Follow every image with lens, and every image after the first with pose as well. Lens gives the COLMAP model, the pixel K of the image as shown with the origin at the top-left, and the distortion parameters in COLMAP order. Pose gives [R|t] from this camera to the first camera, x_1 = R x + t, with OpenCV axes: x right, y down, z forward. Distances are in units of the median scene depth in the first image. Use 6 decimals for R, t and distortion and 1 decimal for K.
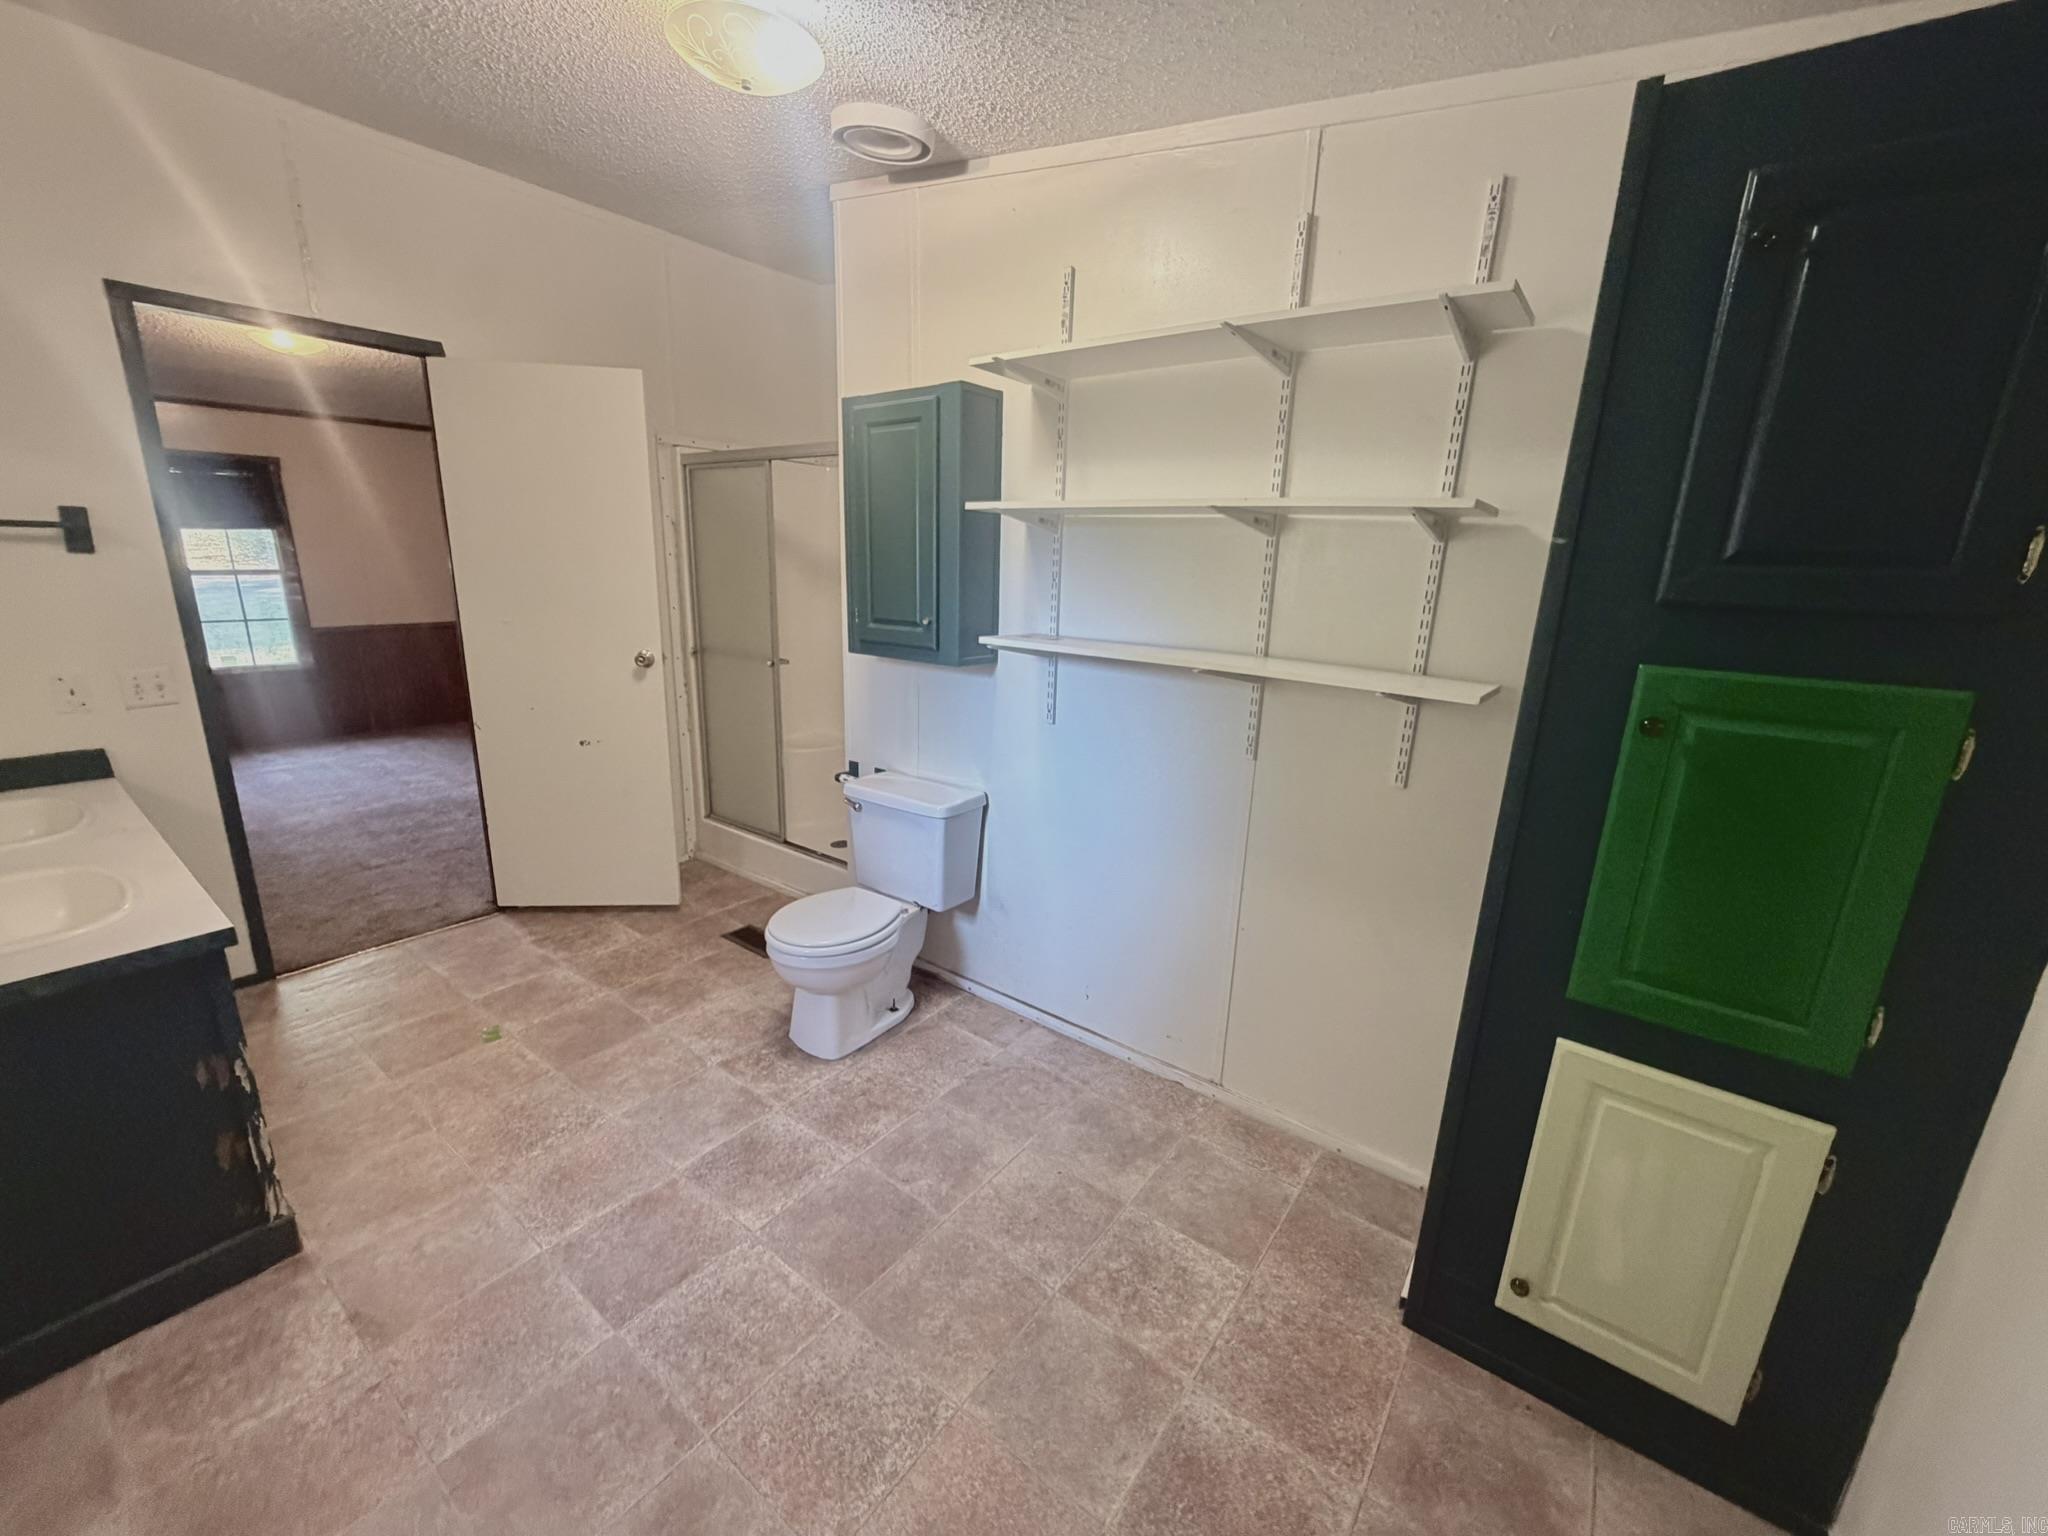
lens RADIAL K [[814.4, 0, 1016.7], [0, 814.4, 766.9], [0, 0, 1]] dist [-0.000205, -0.000125]
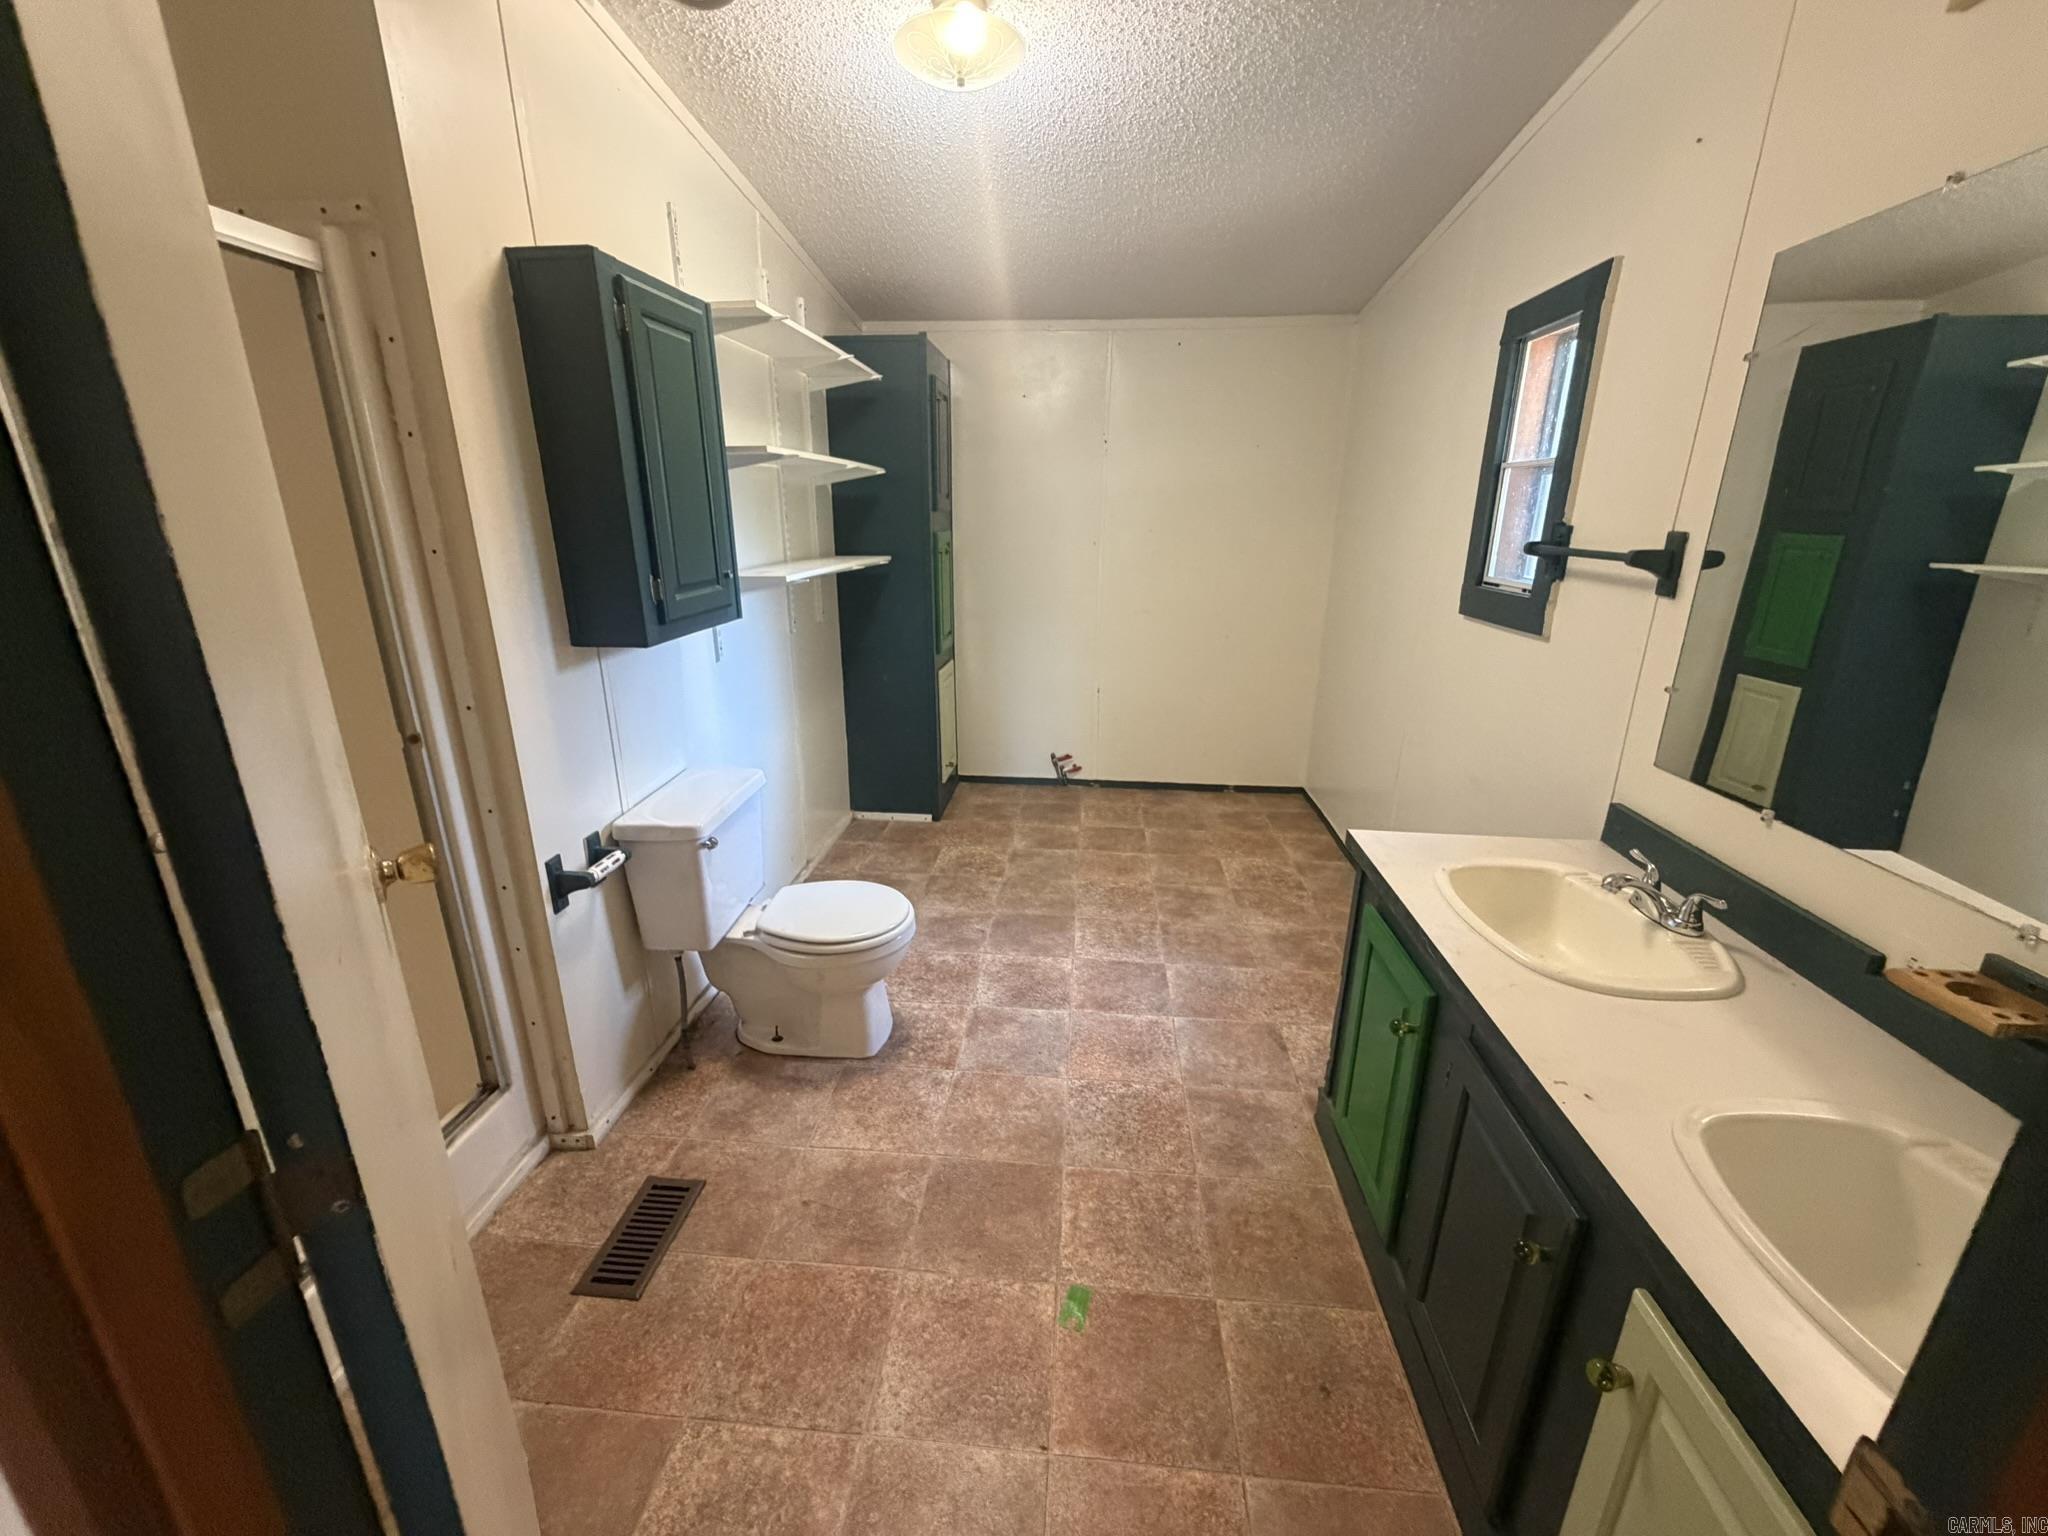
lens RADIAL K [[814.4, 0, 1016.7], [0, 814.4, 766.9], [0, 0, 1]] dist [-0.000205, -0.000125]
pose [[-0.526837, -0.289720, 0.799065, -1.308310], [0.190657, 0.875876, 0.443273, -0.412779], [-0.828307, 0.385880, -0.406207, 1.484651]]
